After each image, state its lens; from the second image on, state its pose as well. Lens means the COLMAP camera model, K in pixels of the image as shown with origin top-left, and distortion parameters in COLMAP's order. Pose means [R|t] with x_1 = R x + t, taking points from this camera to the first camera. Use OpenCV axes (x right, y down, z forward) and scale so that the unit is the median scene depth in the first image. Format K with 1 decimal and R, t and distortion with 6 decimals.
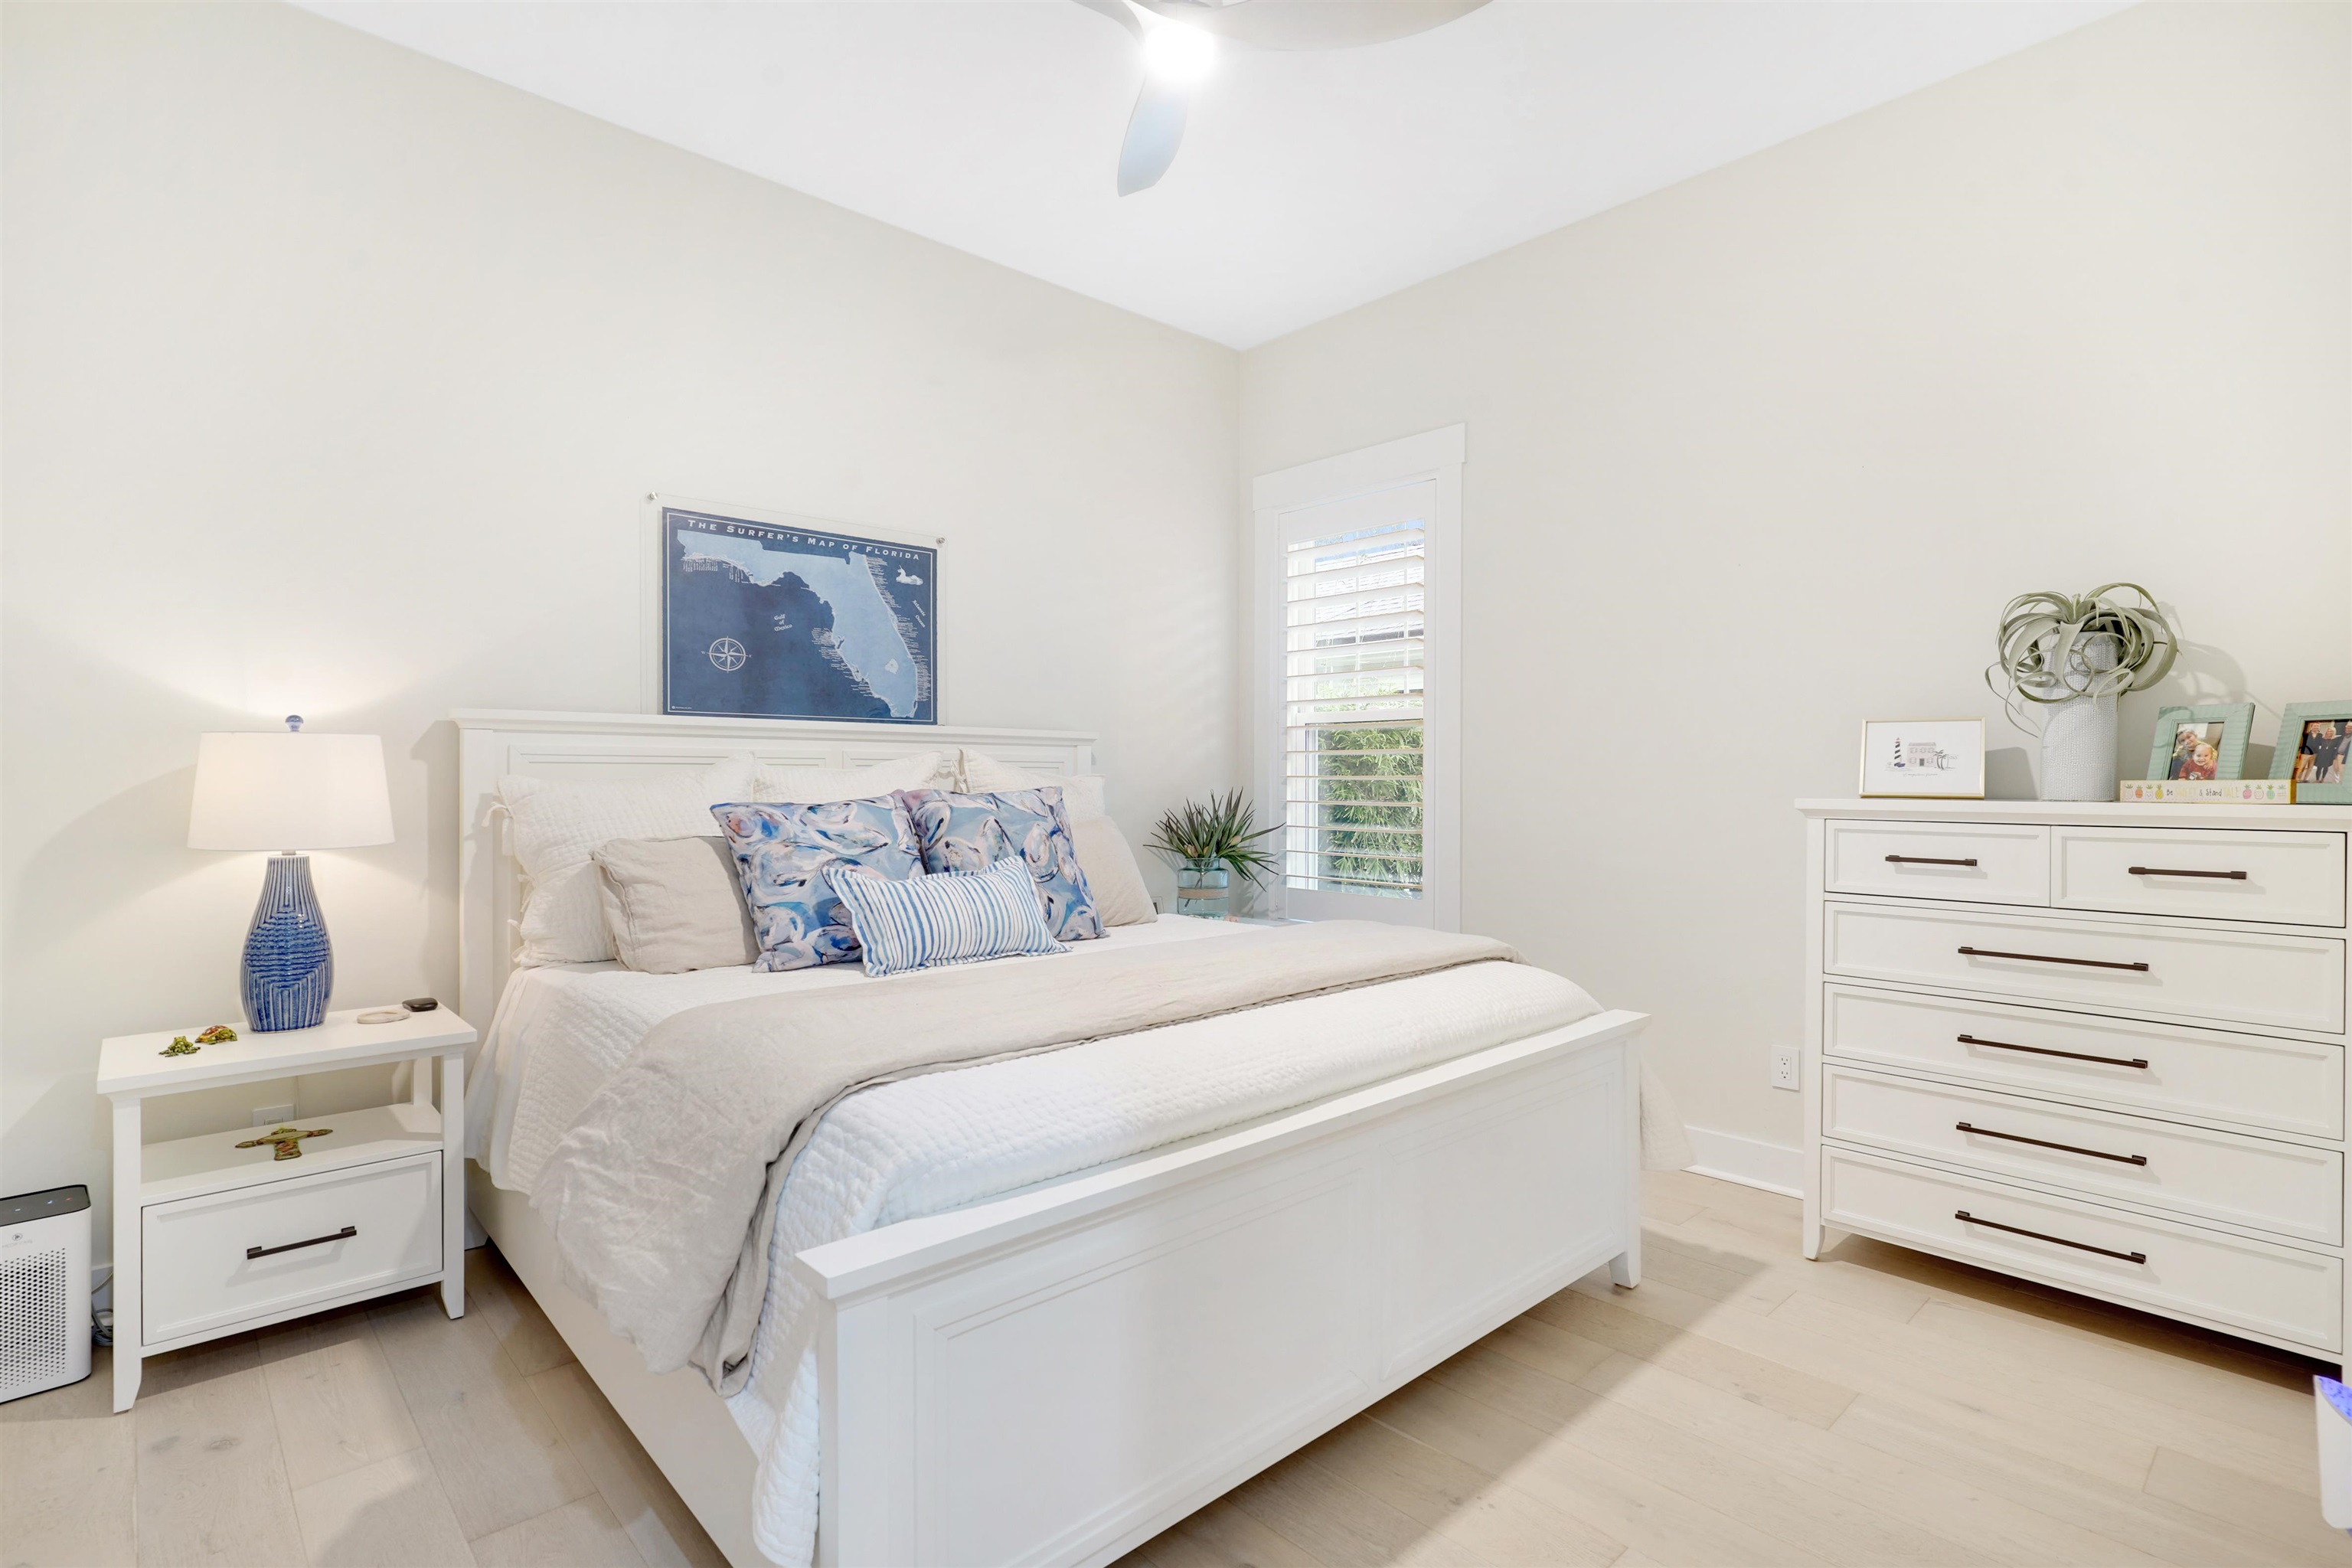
lens RADIAL K [[1140.5, 0, 1181.0], [0, 1140.5, 785.8], [0, 0, 1]] dist [-0.000991, 0.000546]
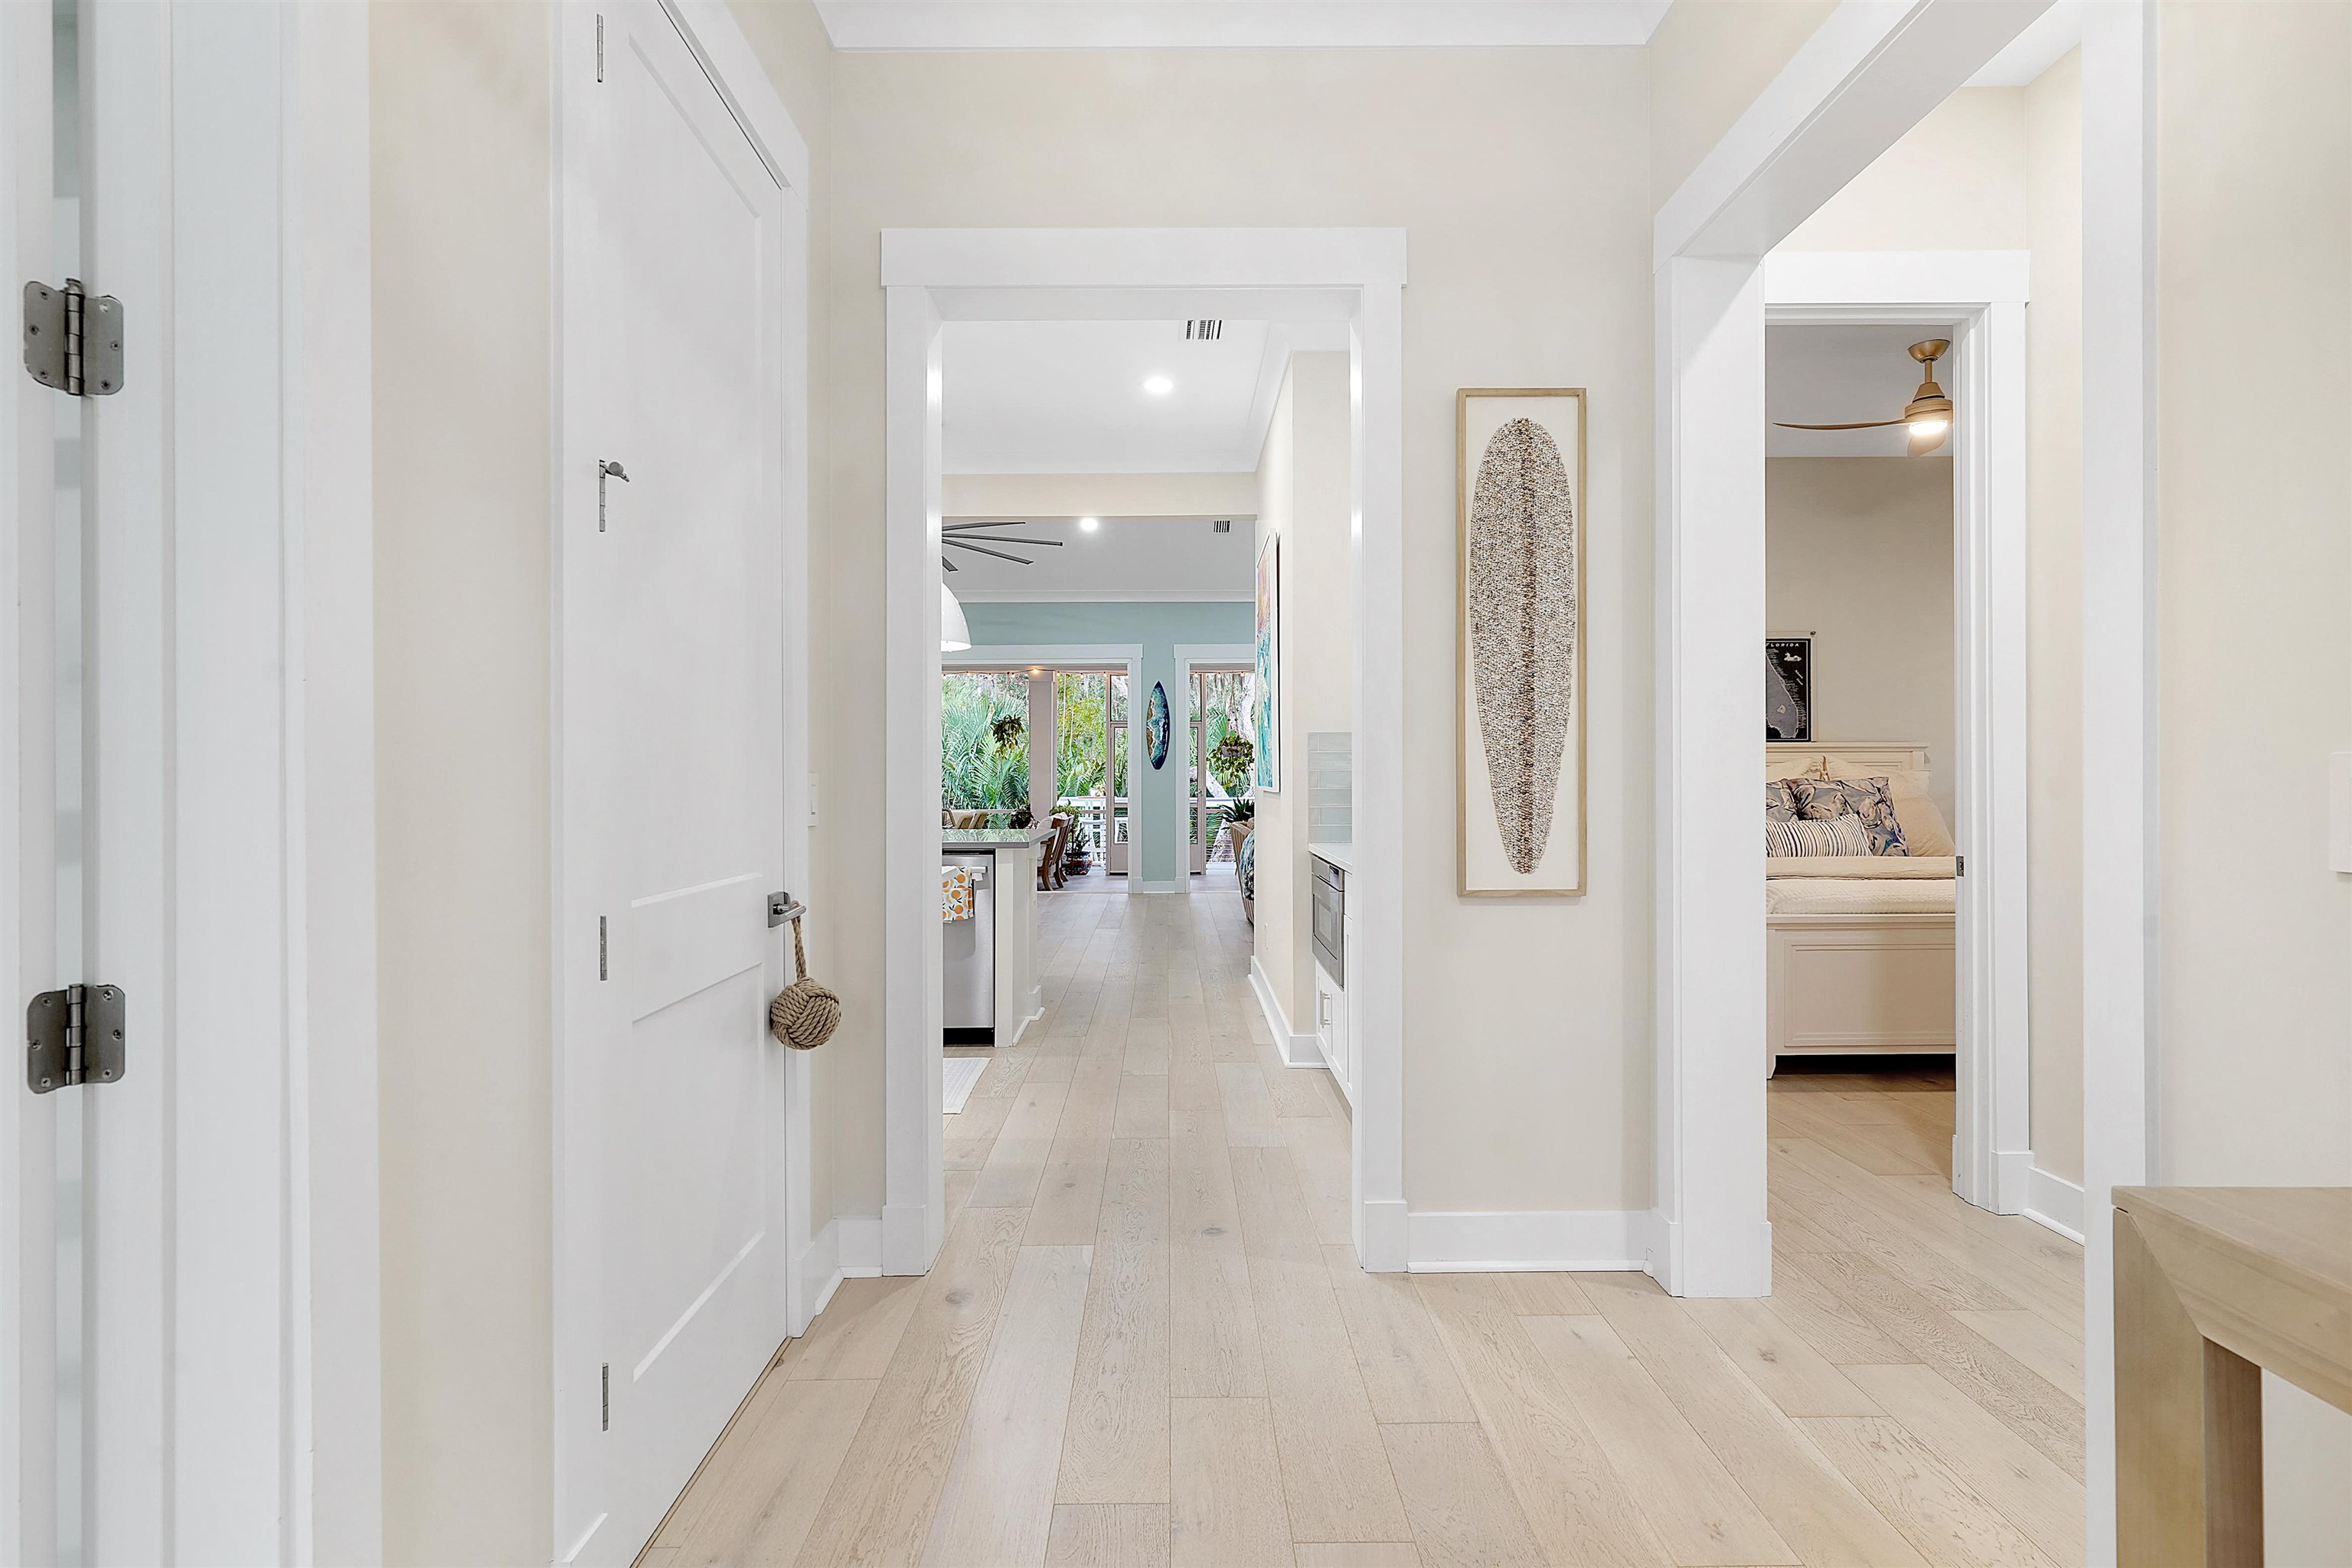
lens RADIAL K [[1140.5, 0, 1180.5], [0, 1140.5, 780.6], [0, 0, 1]] dist [-0.000991, 0.000546]
pose [[0.738446, -0.003348, -0.674304, 0.286970], [0.002733, 0.999994, -0.001973, 0.007310], [0.674307, -0.000386, 0.738451, -1.072482]]
